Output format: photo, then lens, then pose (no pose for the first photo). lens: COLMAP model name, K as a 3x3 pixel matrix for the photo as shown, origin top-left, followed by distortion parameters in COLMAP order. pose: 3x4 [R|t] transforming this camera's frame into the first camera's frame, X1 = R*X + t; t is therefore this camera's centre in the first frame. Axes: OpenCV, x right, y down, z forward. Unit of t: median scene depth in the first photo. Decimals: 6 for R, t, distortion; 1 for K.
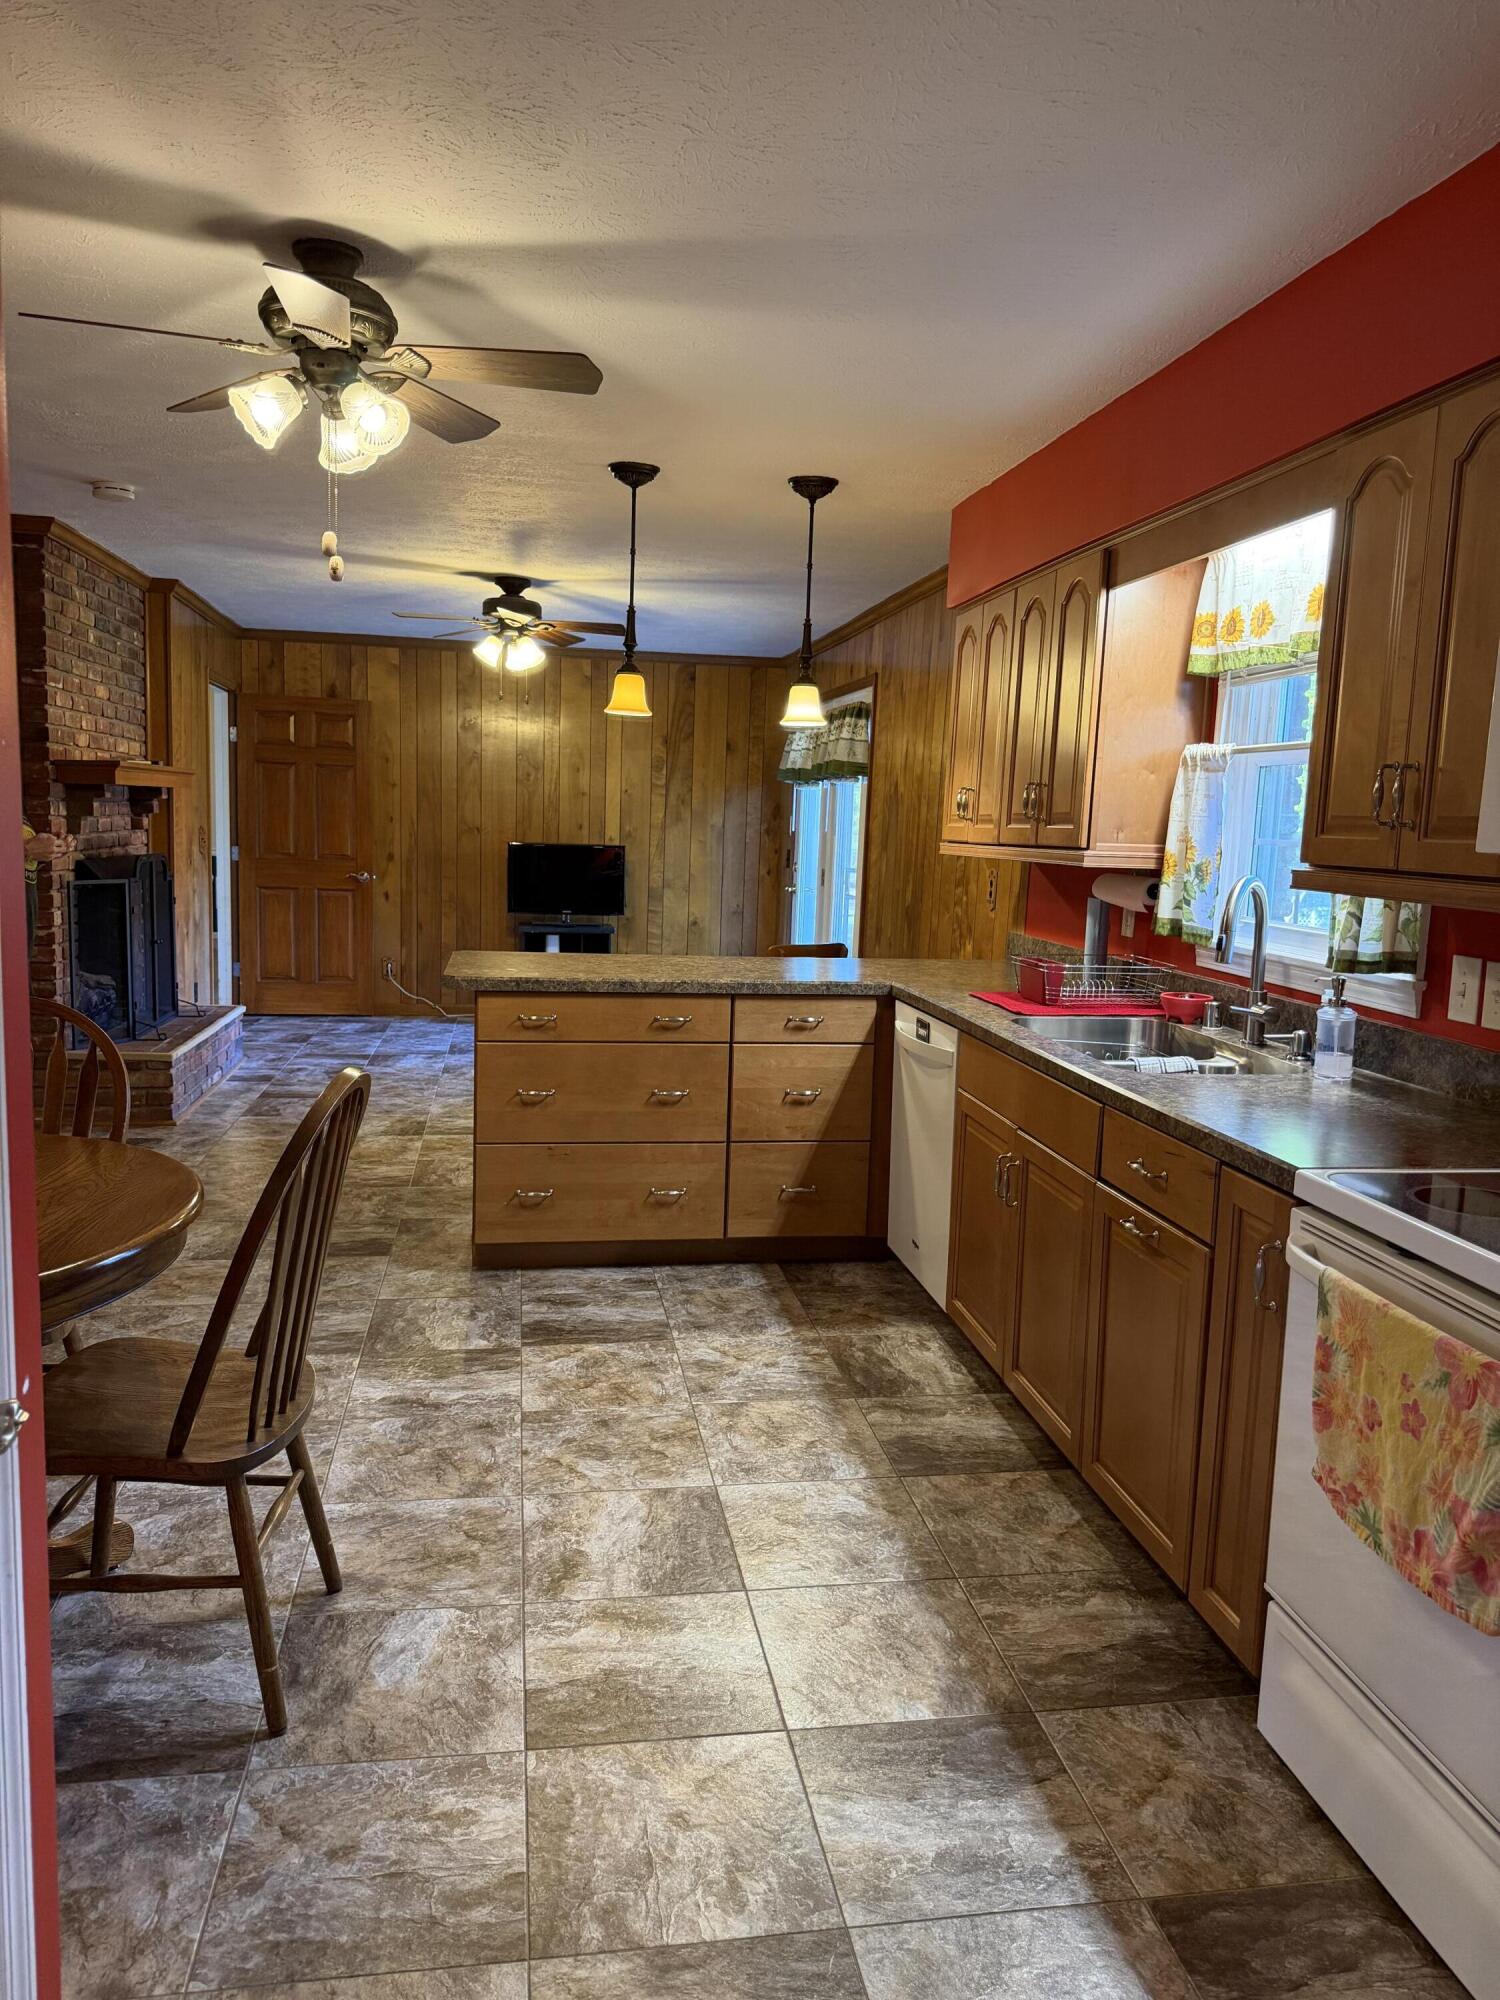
lens RADIAL K [[1412.8, 0, 750.0], [0, 1412.8, 1000.0], [0, 0, 1]] dist [0.038293, -0.039718]
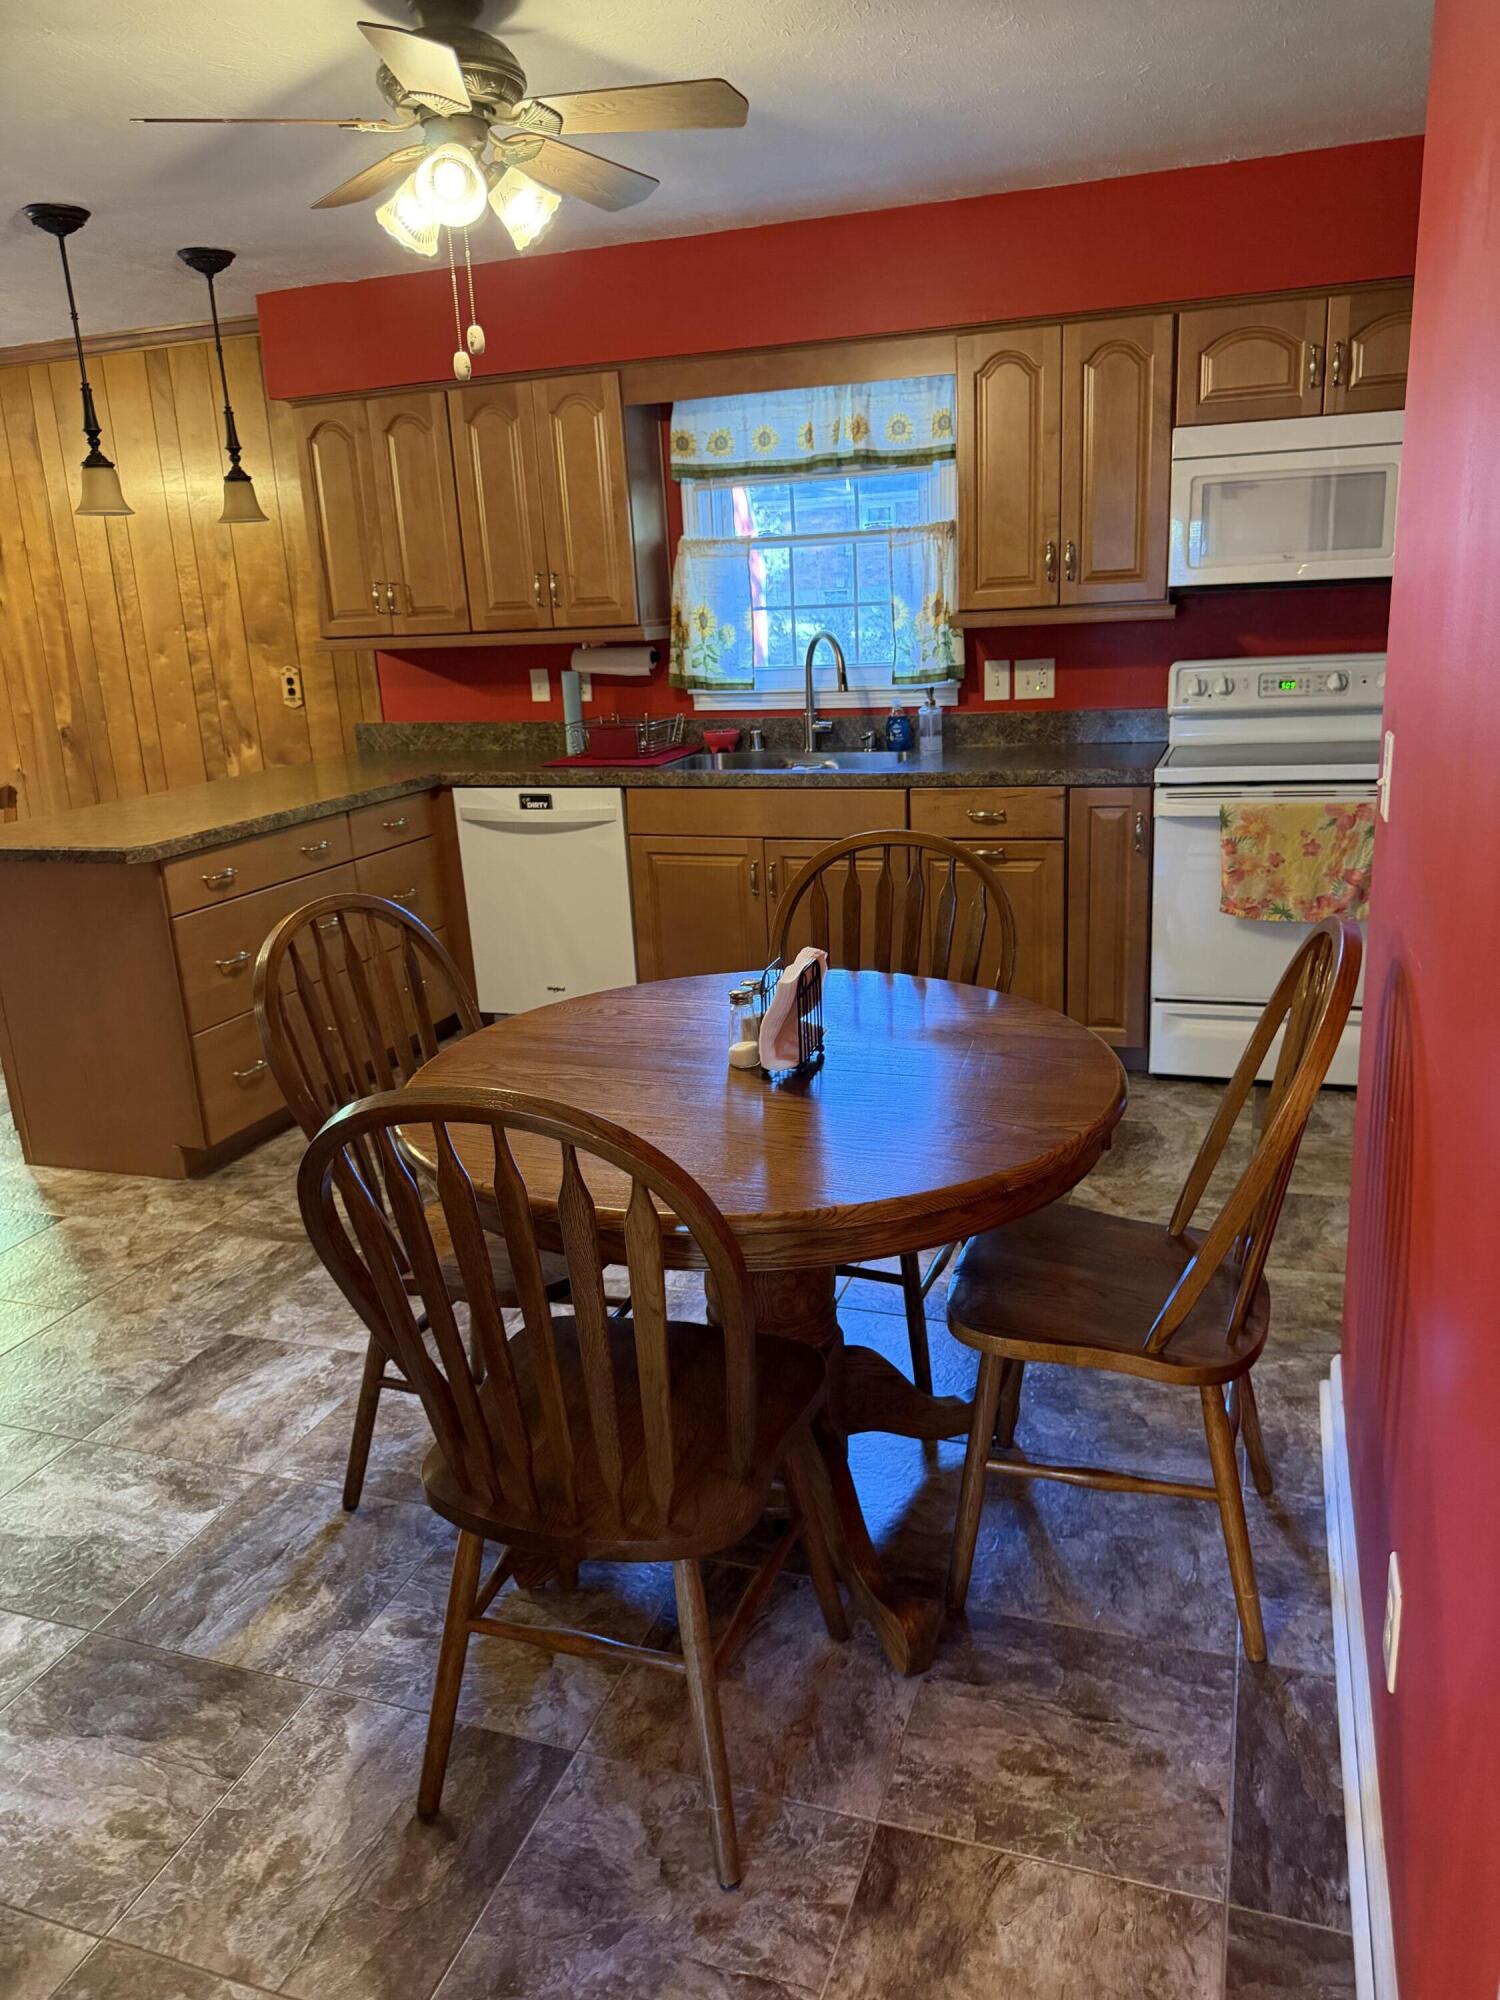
lens RADIAL K [[1439.8, 0, 750.0], [0, 1439.8, 1000.0], [0, 0, 1]] dist [0.009157, 0.004656]
pose [[0.469038, -0.292493, 0.833338, -1.341227], [0.177984, 0.955512, 0.235198, -0.113817], [-0.865058, 0.038005, 0.500230, 0.469805]]
